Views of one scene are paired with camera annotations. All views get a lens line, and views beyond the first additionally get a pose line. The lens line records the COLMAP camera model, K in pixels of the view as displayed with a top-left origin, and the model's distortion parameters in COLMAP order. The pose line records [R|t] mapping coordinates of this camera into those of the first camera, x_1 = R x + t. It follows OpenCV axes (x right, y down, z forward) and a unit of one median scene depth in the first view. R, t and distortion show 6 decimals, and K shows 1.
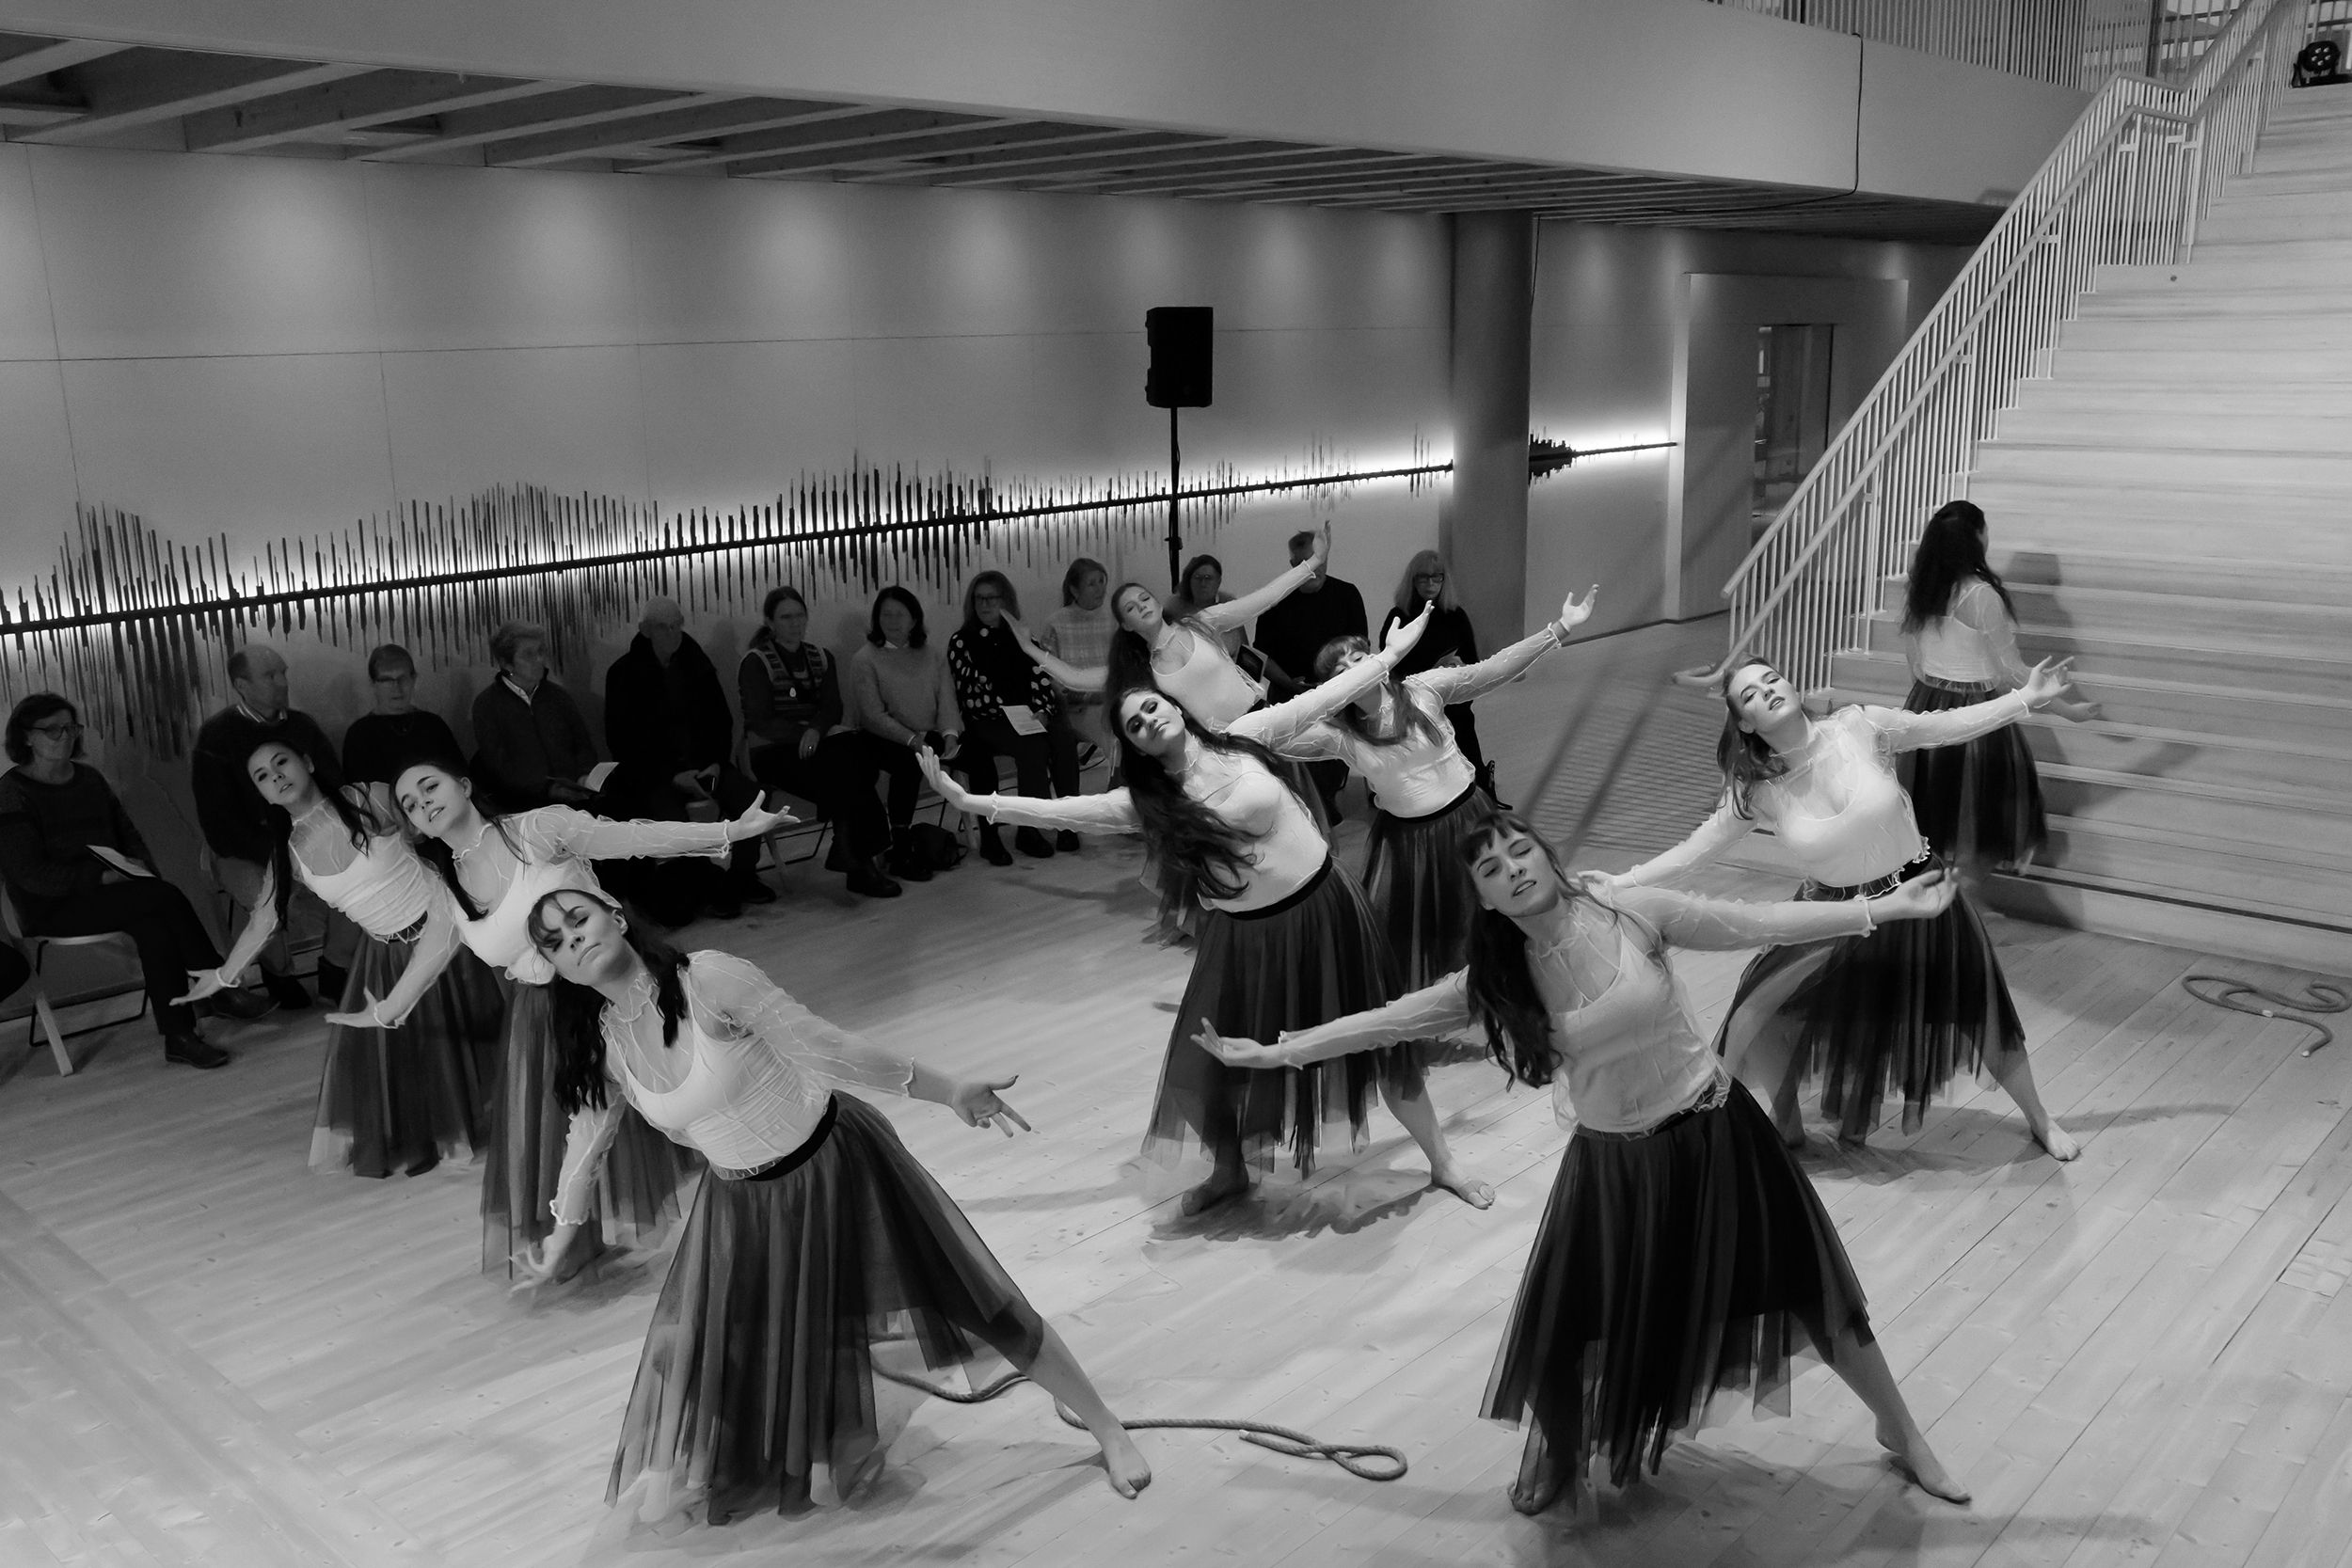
lens RADIAL K [[1965.3, 0, 1174.7], [0, 1965.3, 796.7], [0, 0, 1]] dist [-0.096976, 0.122815]
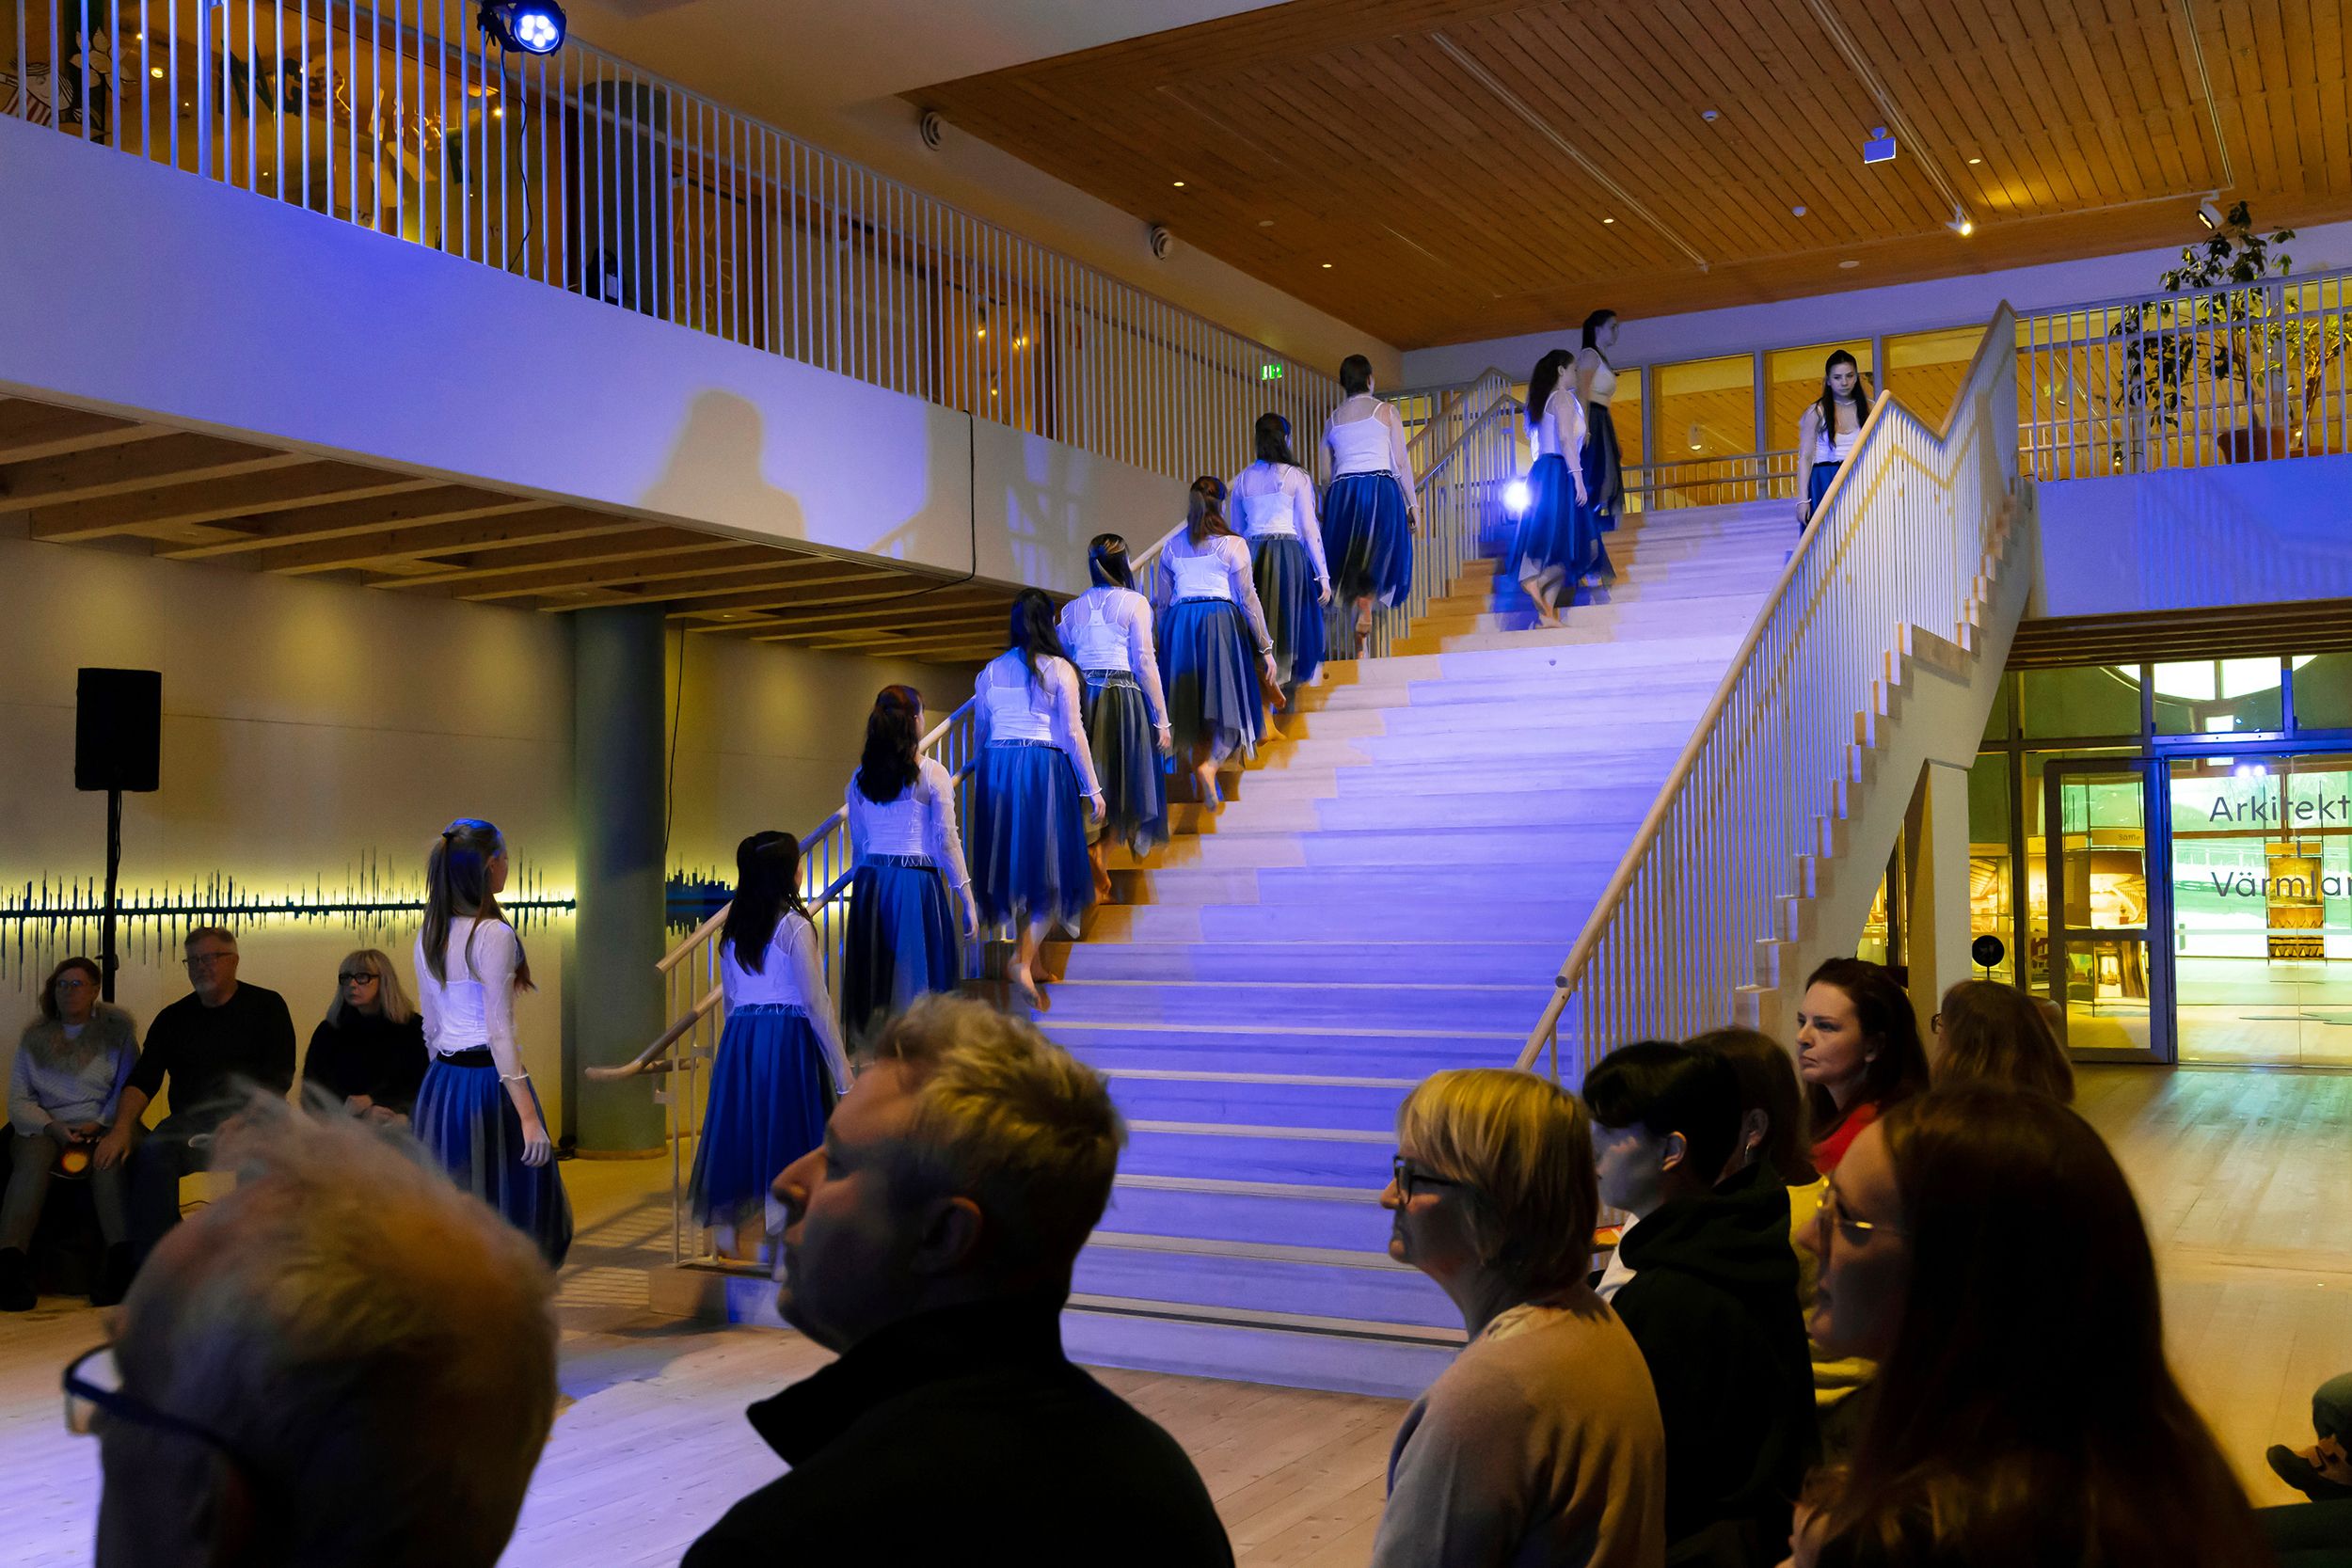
lens RADIAL K [[2185.5, 0, 1176.0], [0, 2185.5, 784.0], [0, 0, 1]] dist [-0.080856, 0.140377]
pose [[0.973629, 0.015249, 0.227626, 0.229007], [0.048770, 0.960786, -0.272969, 0.064227], [-0.222862, 0.276872, 0.934706, 0.066151]]
